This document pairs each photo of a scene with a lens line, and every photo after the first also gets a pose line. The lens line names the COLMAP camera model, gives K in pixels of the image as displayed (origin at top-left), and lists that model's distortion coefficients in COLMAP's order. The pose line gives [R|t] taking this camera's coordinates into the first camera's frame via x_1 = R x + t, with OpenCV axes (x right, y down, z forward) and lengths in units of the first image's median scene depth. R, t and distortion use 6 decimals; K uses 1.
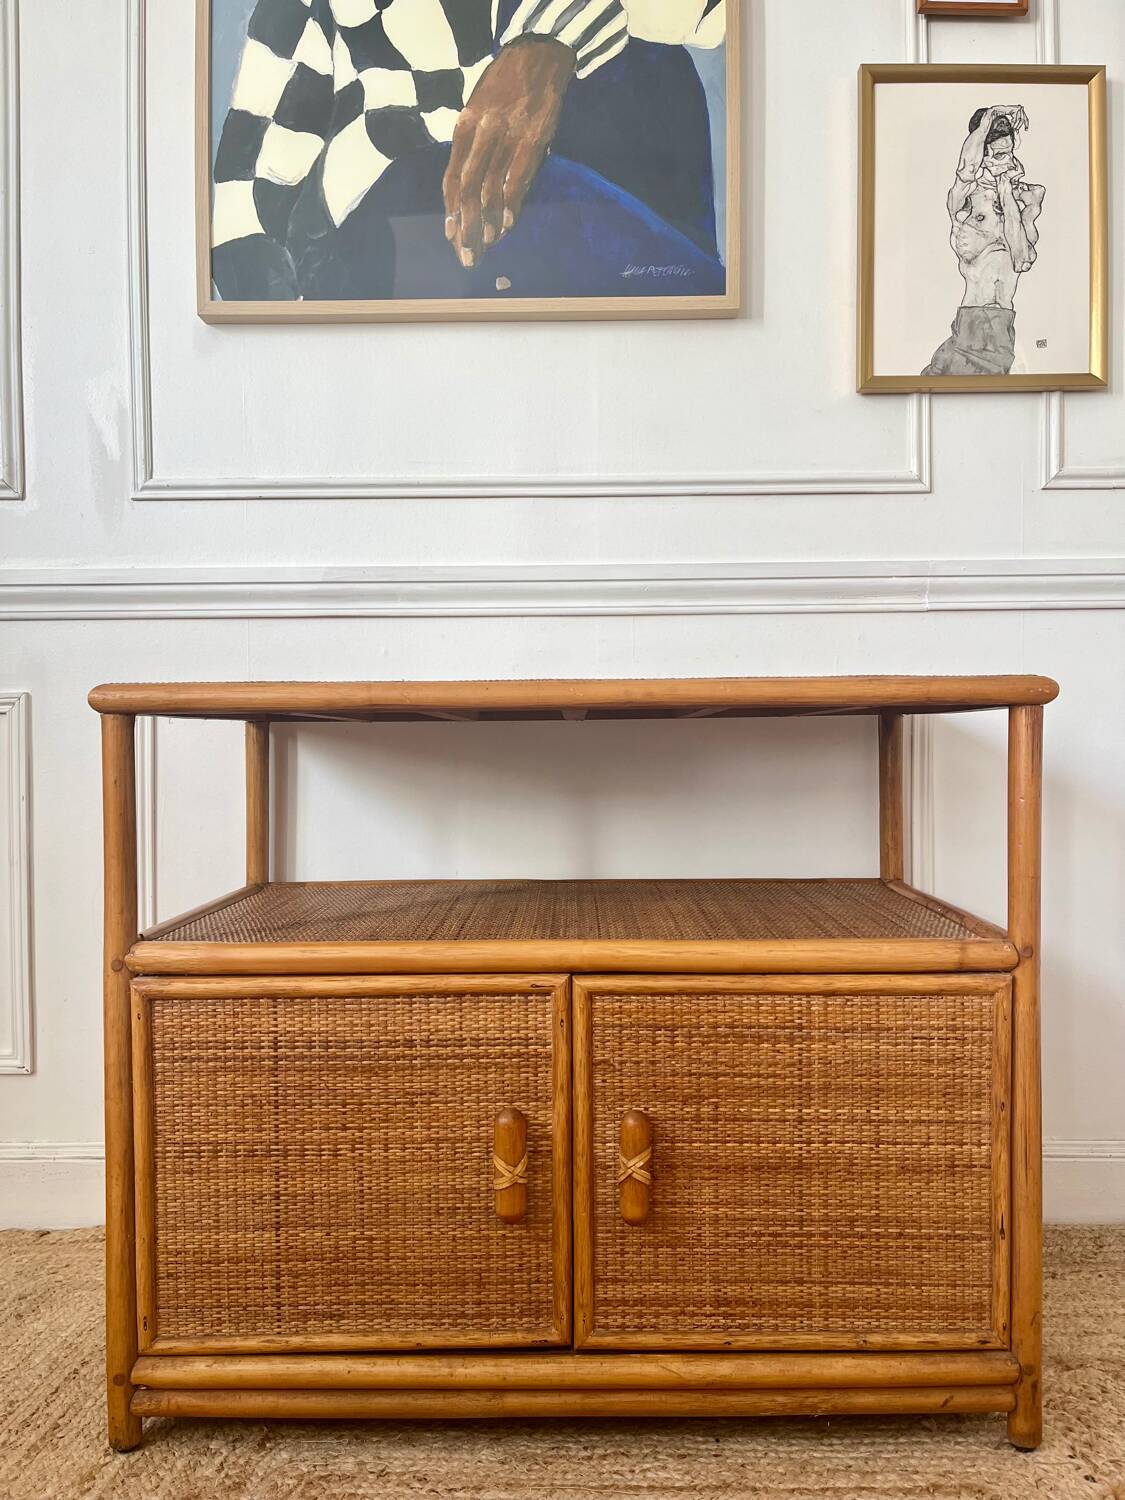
lens RADIAL K [[1147.7, 0, 564.5], [0, 1147.7, 747.3], [0, 0, 1]] dist [0.017134, -0.003882]
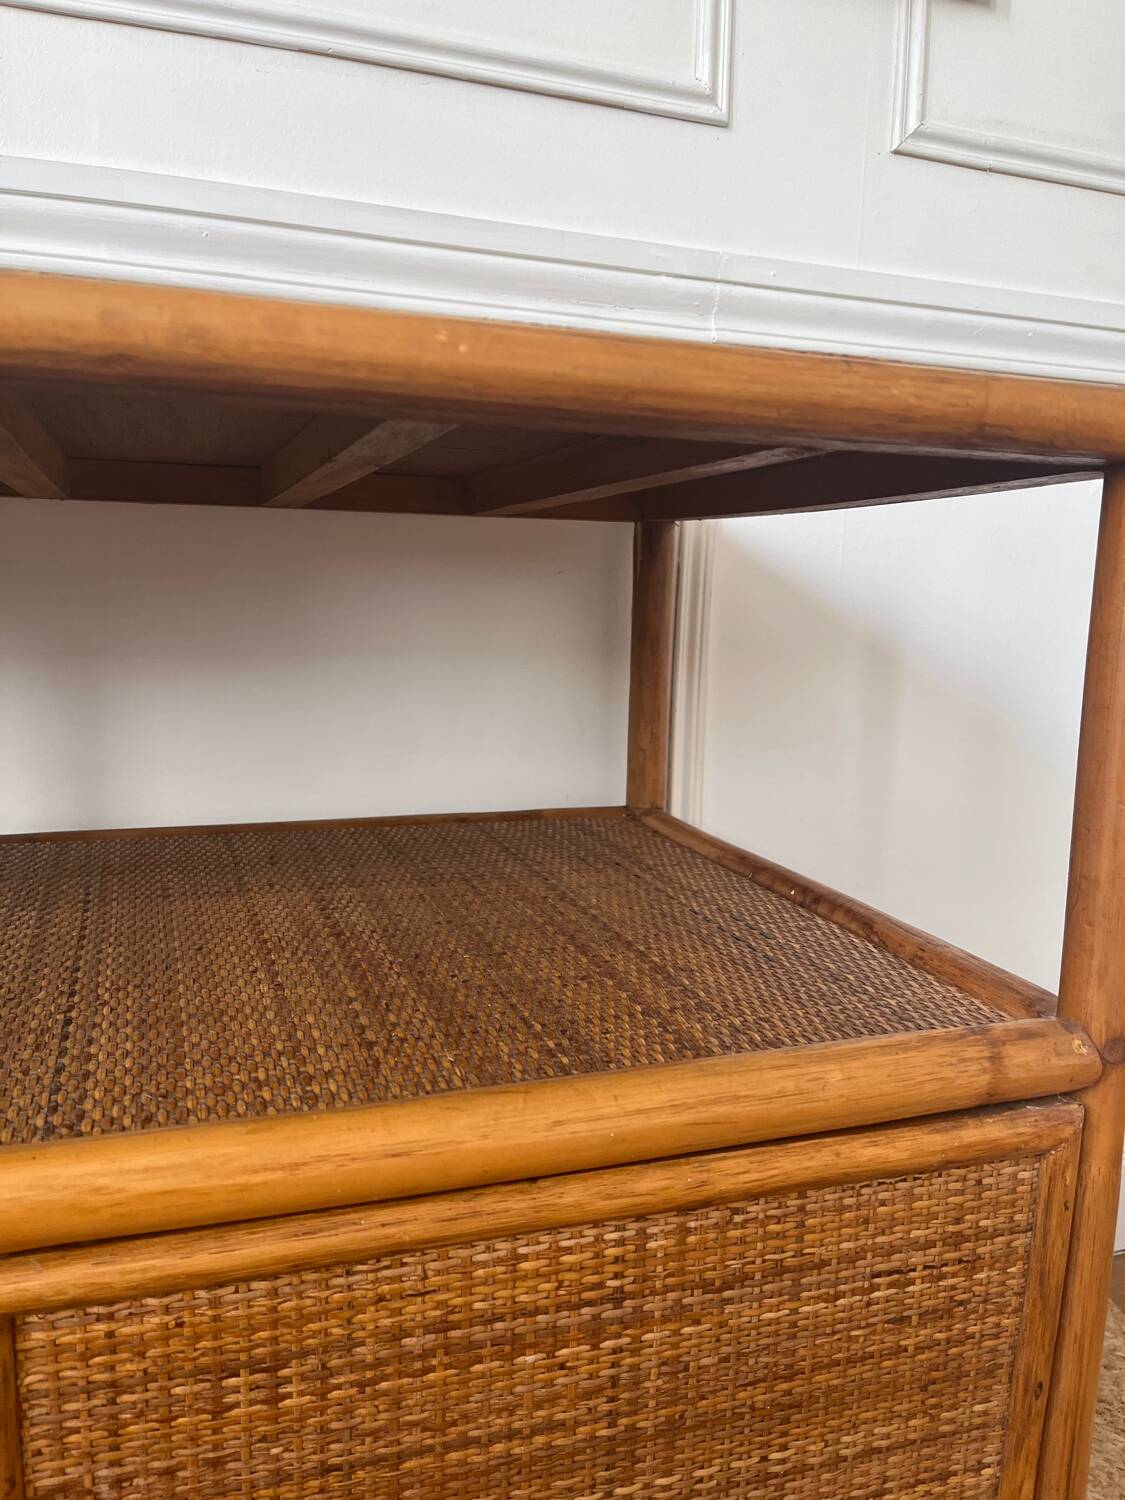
lens RADIAL K [[1148.5, 0, 559.2], [0, 1148.5, 739.1], [0, 0, 1]] dist [0.082599, -0.128646]
pose [[0.938920, -0.014377, 0.343834, 0.057569], [-0.029044, 0.992252, 0.120801, 0.015368], [-0.342907, -0.123408, 0.931228, 0.671077]]
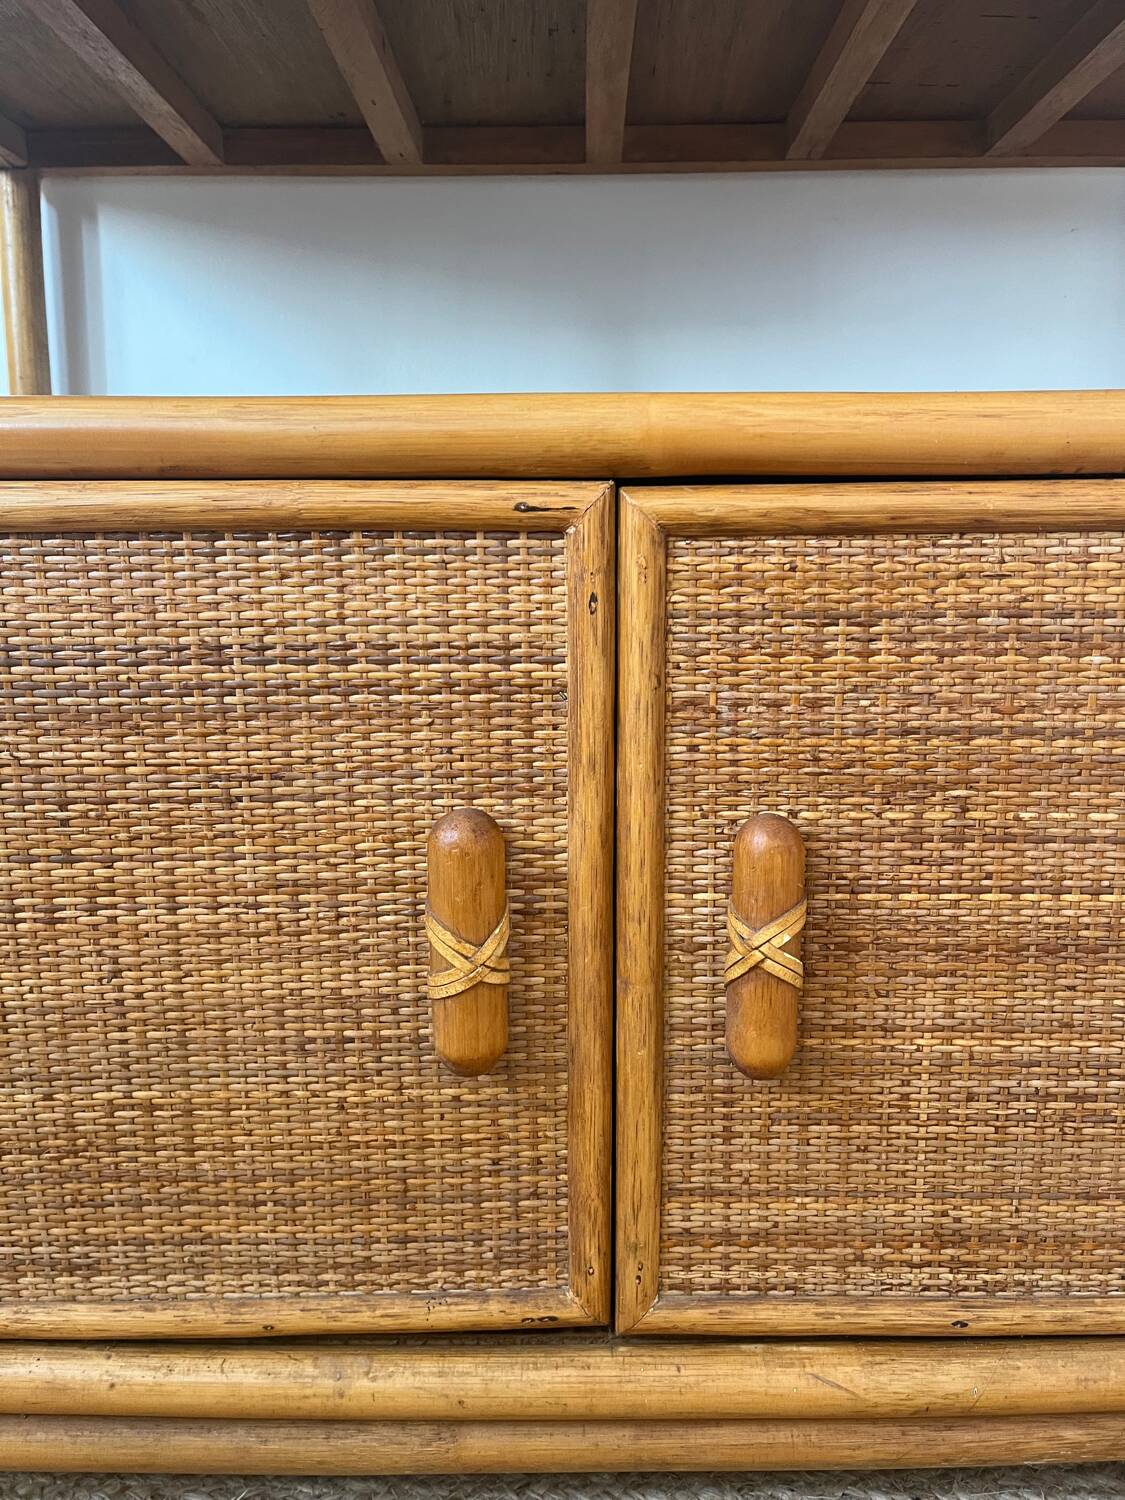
lens RADIAL K [[1139.8, 0, 567.5], [0, 1139.8, 747.8], [0, 0, 1]] dist [0.045712, -0.071438]
pose [[0.999984, 0.000547, 0.005689, -0.013359], [-0.001438, 0.987478, 0.157748, 0.226138], [-0.005532, -0.157753, 0.987463, 0.596748]]
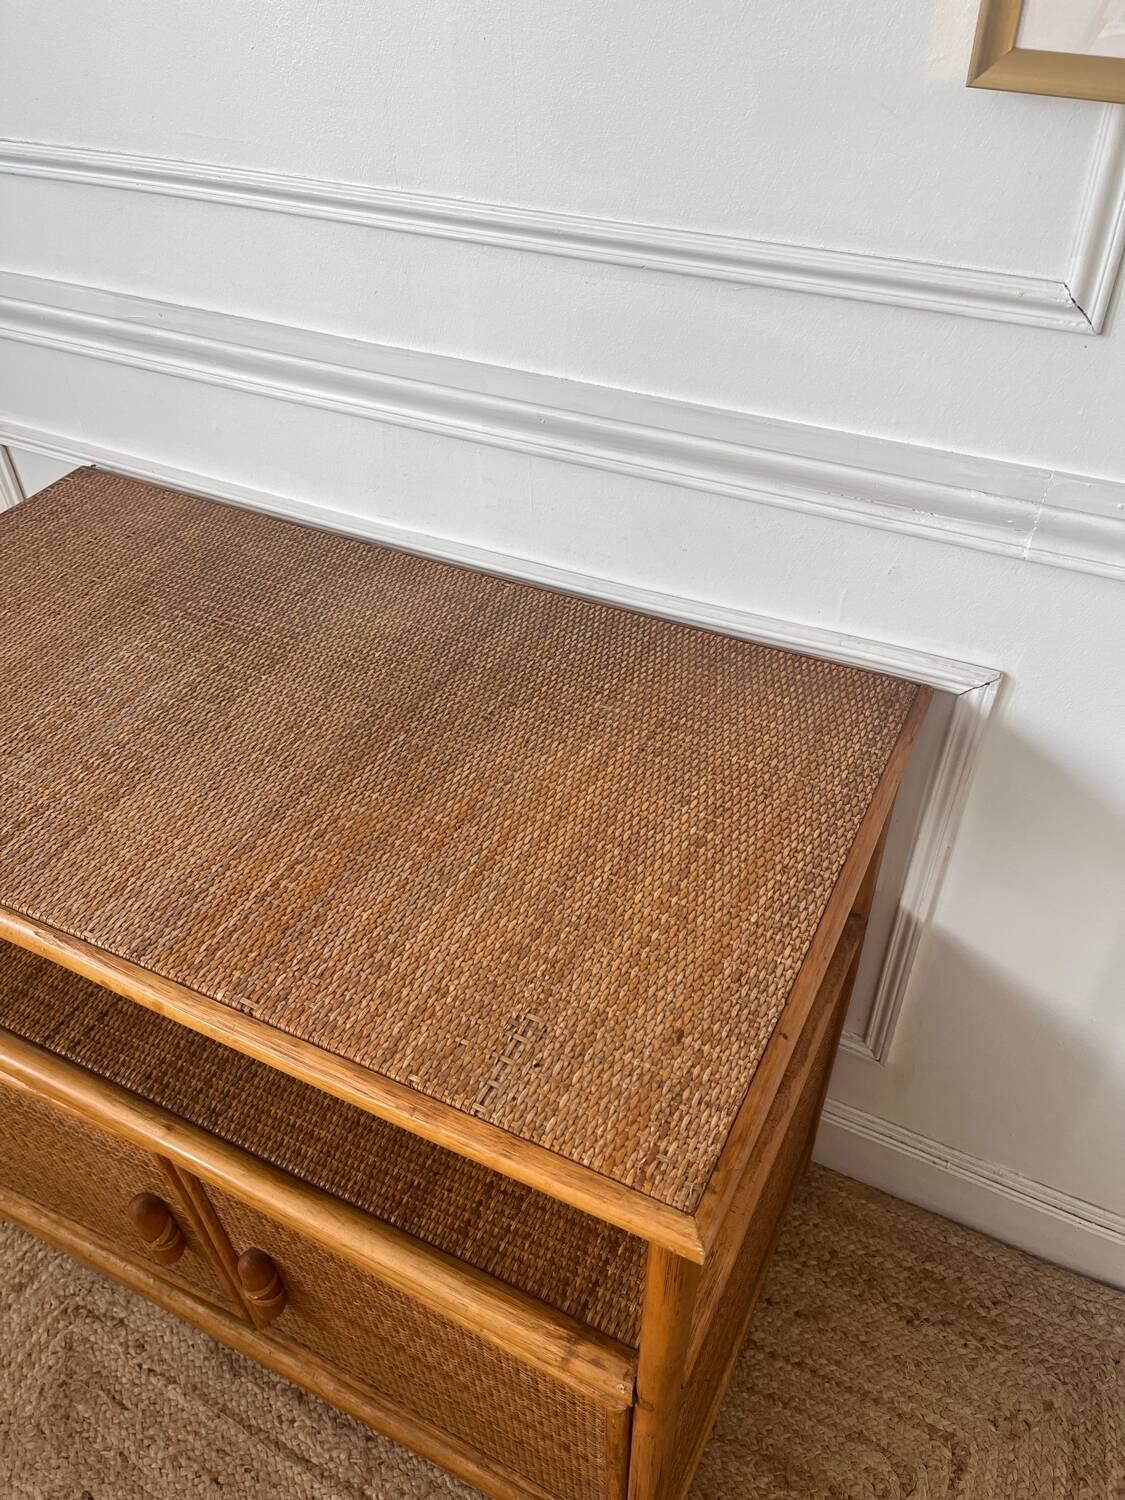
lens RADIAL K [[1149.2, 0, 560.2], [0, 1149.2, 755.9], [0, 0, 1]] dist [0.060286, -0.104226]
pose [[0.896452, 0.285032, -0.339309, 0.474969], [0.011492, 0.750480, 0.660793, -0.578077], [0.442992, -0.596268, 0.669494, 0.727694]]
